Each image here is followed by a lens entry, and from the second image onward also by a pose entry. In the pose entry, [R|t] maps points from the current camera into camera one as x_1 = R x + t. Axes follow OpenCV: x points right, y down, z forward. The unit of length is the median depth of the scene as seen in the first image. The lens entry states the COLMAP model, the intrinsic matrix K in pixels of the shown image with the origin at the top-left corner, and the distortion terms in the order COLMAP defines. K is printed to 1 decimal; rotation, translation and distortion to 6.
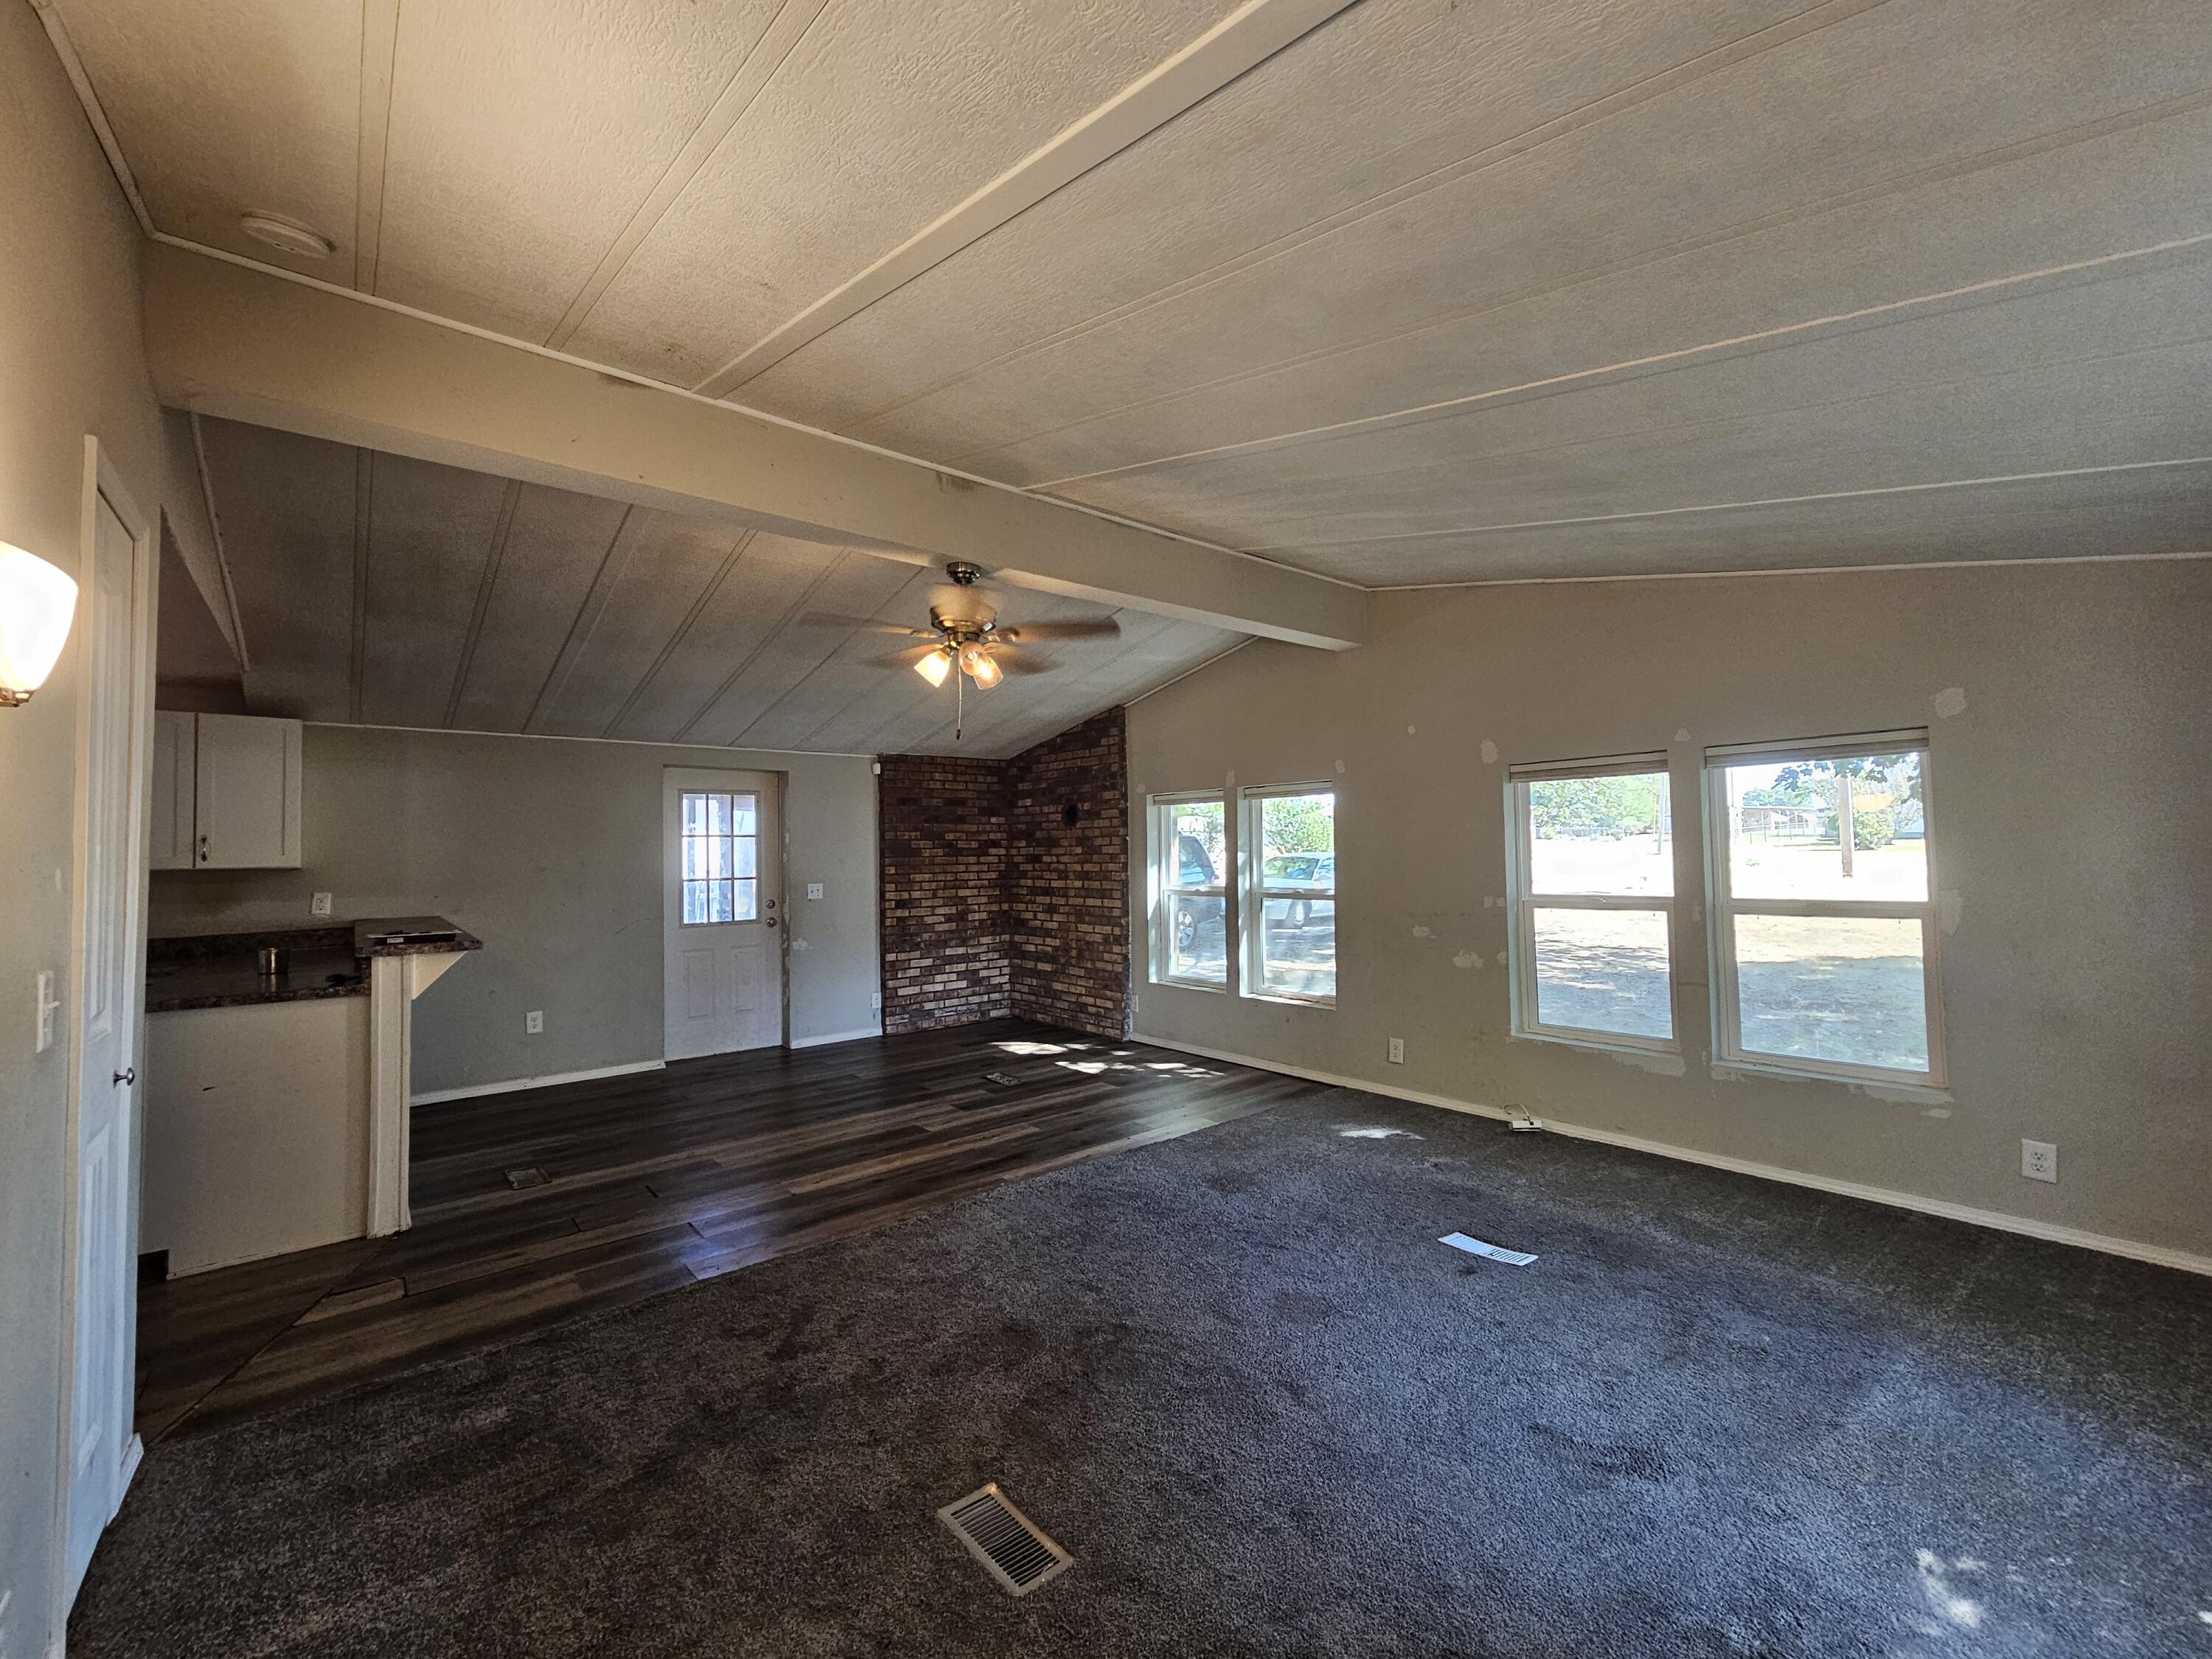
lens RADIAL K [[912.4, 0, 1107.8], [0, 912.4, 820.9], [0, 0, 1]] dist [-0.001640, 0.002493]
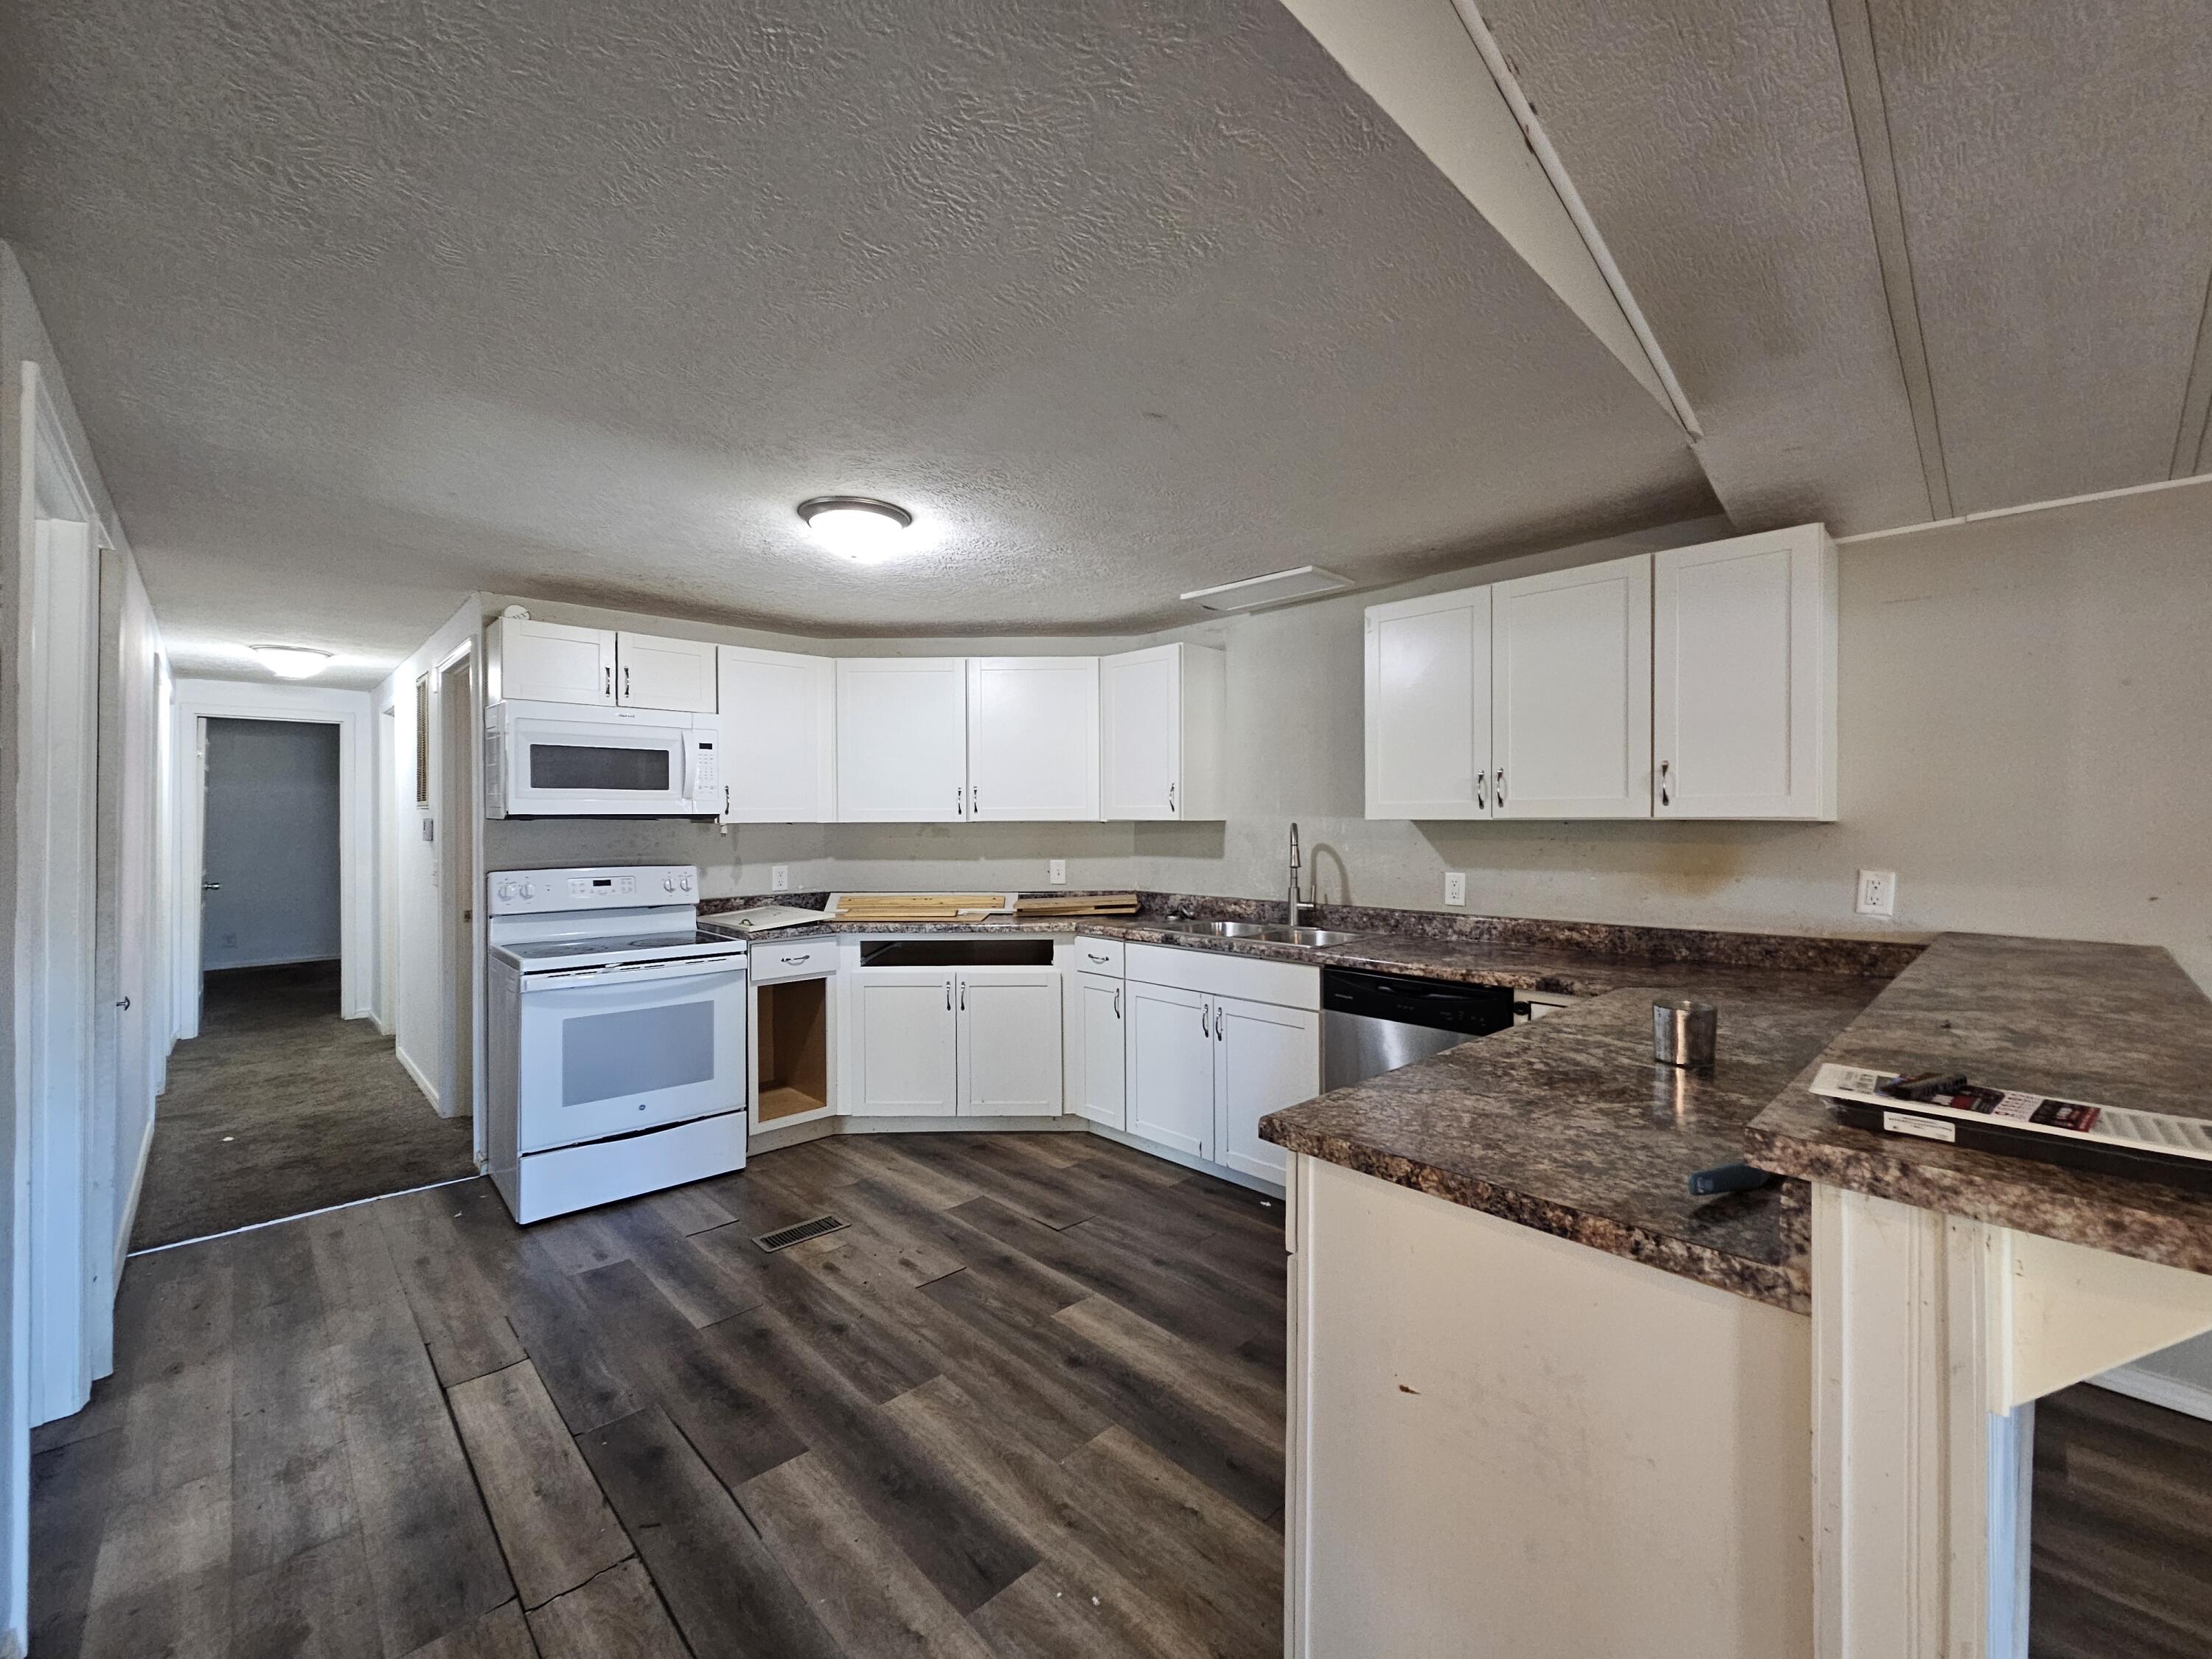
lens RADIAL K [[912.4, 0, 1100.2], [0, 912.4, 818.9], [0, 0, 1]] dist [-0.001640, 0.002493]
pose [[0.070582, 0.017644, -0.997350, -0.266873], [0.029700, 0.999363, 0.019782, 0.018611], [0.997064, -0.031017, 0.070013, 0.368794]]
